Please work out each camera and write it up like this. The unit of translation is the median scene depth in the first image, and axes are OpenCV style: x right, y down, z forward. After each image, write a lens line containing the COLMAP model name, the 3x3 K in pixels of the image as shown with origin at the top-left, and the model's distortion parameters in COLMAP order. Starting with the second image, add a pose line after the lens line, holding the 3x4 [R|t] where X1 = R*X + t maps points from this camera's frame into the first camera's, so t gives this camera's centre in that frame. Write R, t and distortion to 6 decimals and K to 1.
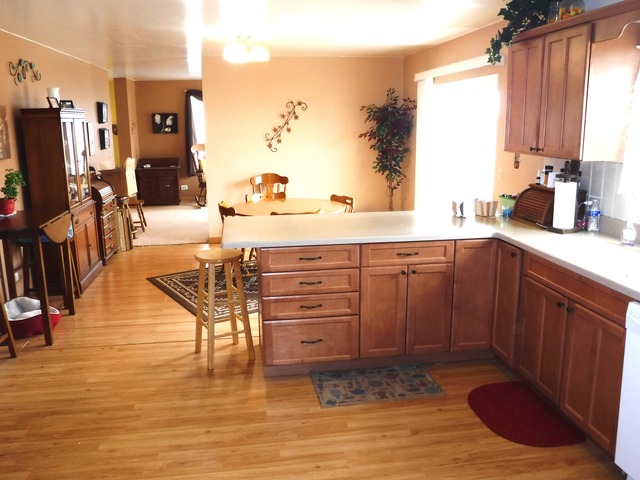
lens RADIAL K [[539.8, 0, 319.4], [0, 539.8, 231.7], [0, 0, 1]] dist [-0.064447, 0.017914]
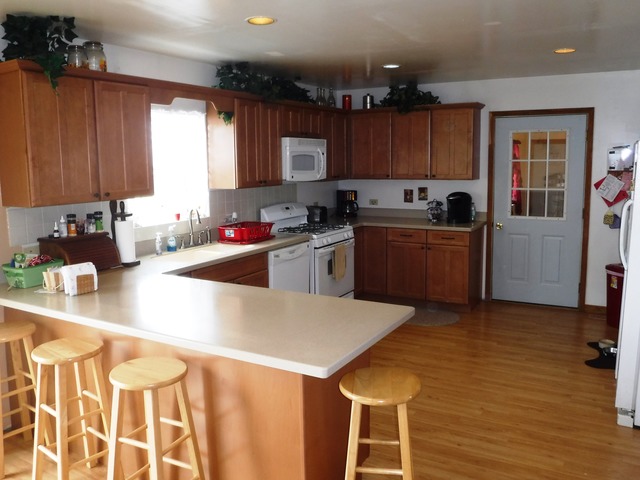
lens RADIAL K [[539.8, 0, 319.4], [0, 539.8, 231.7], [0, 0, 1]] dist [-0.064447, 0.017914]
pose [[-0.778272, -0.062875, 0.624771, -0.531402], [0.147765, 0.948694, 0.279543, -0.313622], [-0.610293, 0.309880, -0.729051, 1.531442]]
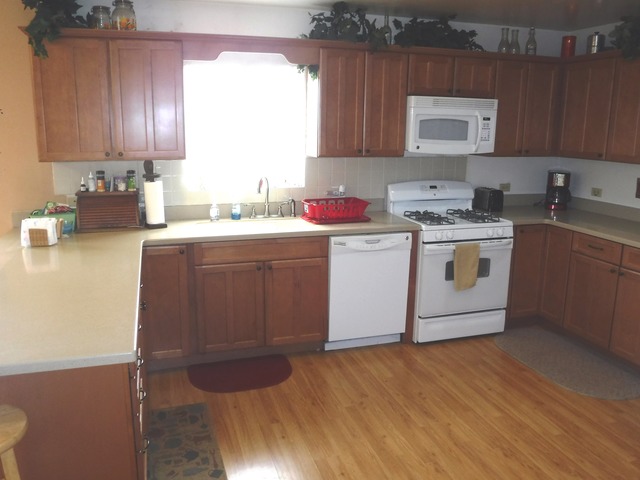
lens RADIAL K [[539.8, 0, 319.4], [0, 539.8, 231.7], [0, 0, 1]] dist [-0.064447, 0.017914]
pose [[-0.151458, -0.191756, 0.969686, -0.661619], [0.189683, 0.957132, 0.218901, -0.167259], [-0.970093, 0.217087, -0.108592, 0.791618]]
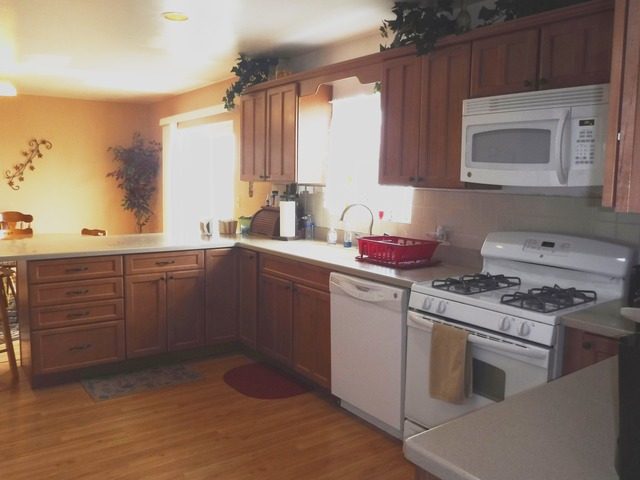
lens RADIAL K [[539.8, 0, 319.4], [0, 539.8, 231.7], [0, 0, 1]] dist [-0.064447, 0.017914]
pose [[0.890796, -0.023457, 0.453798, -0.065400], [0.067904, 0.994325, -0.081896, 0.091726], [-0.449302, 0.103767, 0.887333, -0.191361]]
